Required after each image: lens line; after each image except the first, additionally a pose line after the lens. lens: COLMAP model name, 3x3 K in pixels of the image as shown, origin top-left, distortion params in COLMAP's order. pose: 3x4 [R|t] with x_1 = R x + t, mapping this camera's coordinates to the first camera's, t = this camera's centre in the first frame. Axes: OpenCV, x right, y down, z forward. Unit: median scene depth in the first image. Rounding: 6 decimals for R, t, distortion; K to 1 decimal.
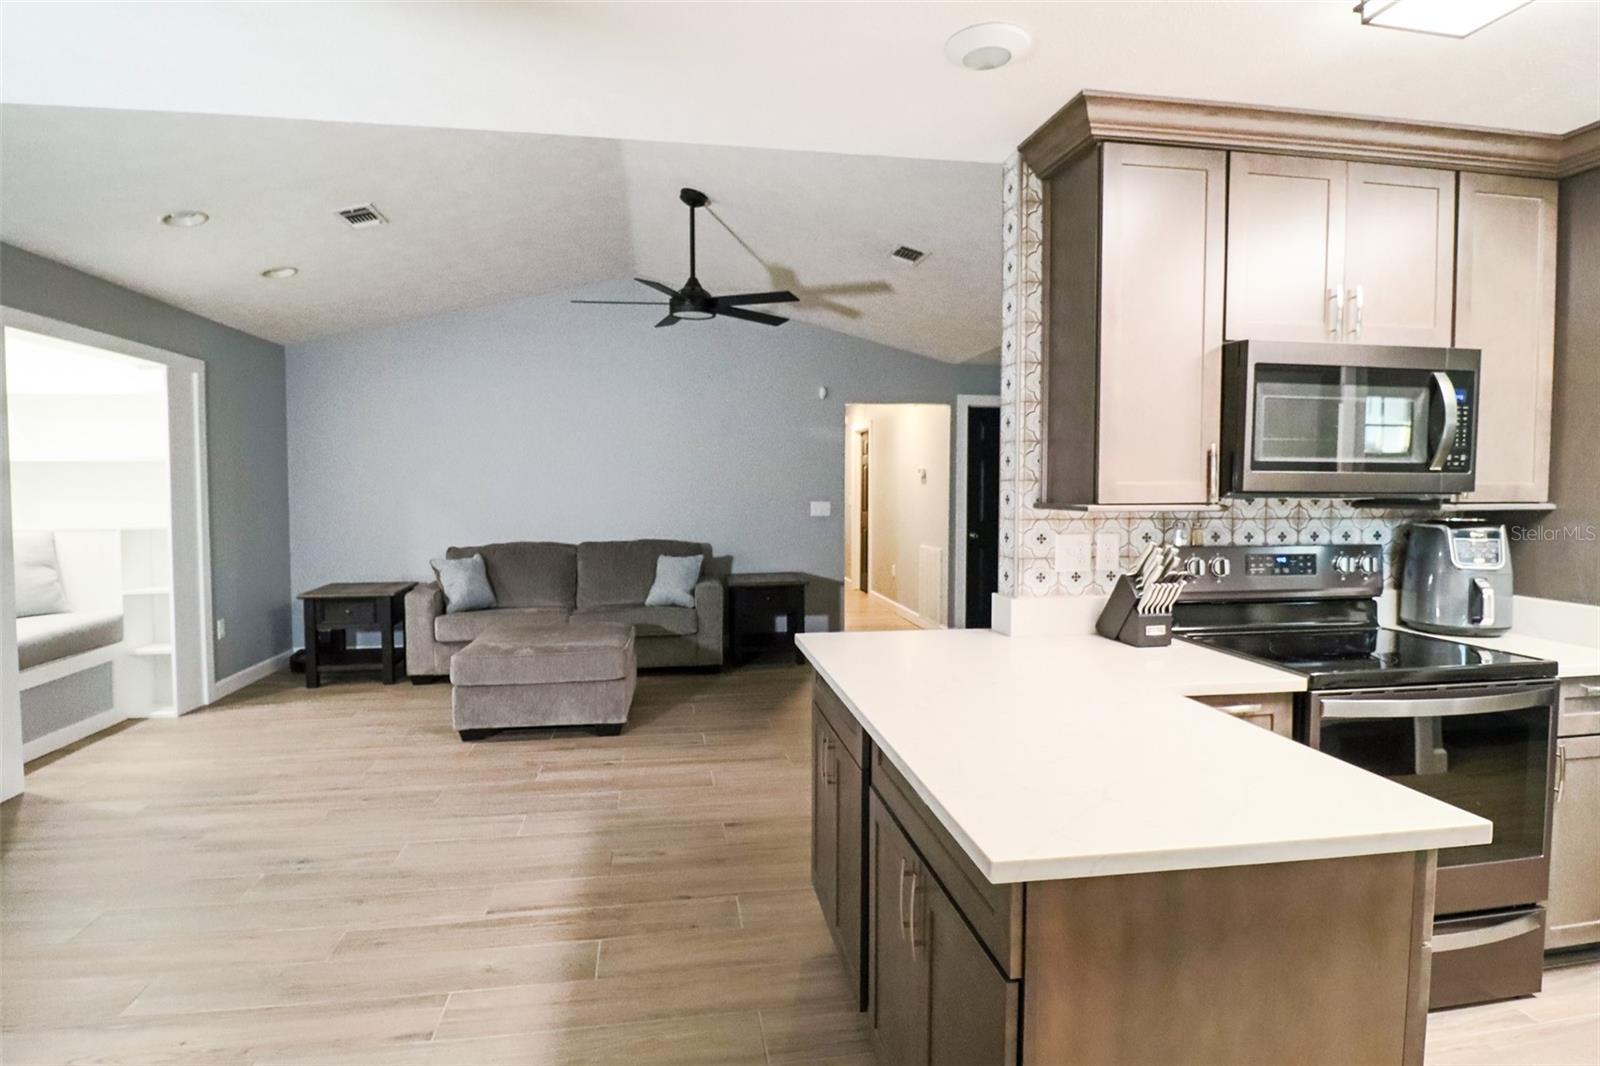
lens RADIAL K [[827.1, 0, 797.4], [0, 827.1, 527.6], [0, 0, 1]] dist [-0.002959, -0.006320]
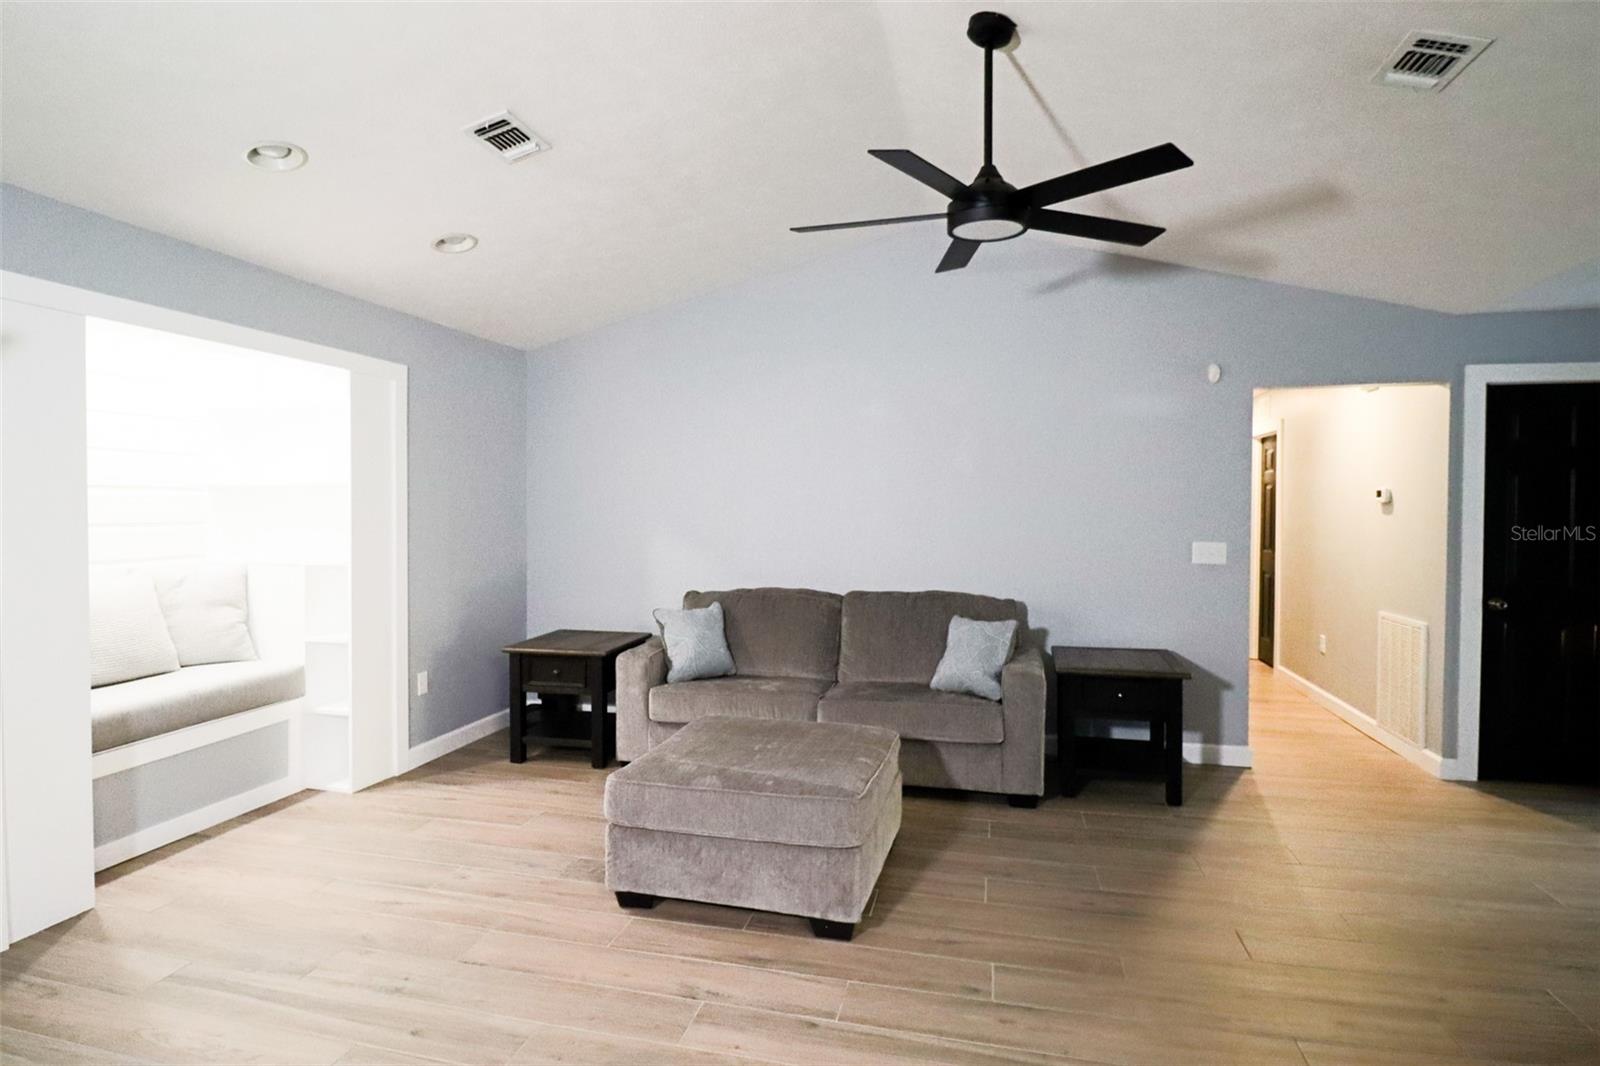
lens RADIAL K [[827.1, 0, 797.7], [0, 827.1, 517.5], [0, 0, 1]] dist [-0.002959, -0.006320]
pose [[0.917960, 0.009550, -0.396558, -0.013684], [-0.024069, 0.999209, -0.031652, -0.027514], [0.395942, 0.038600, 0.917464, 0.352179]]
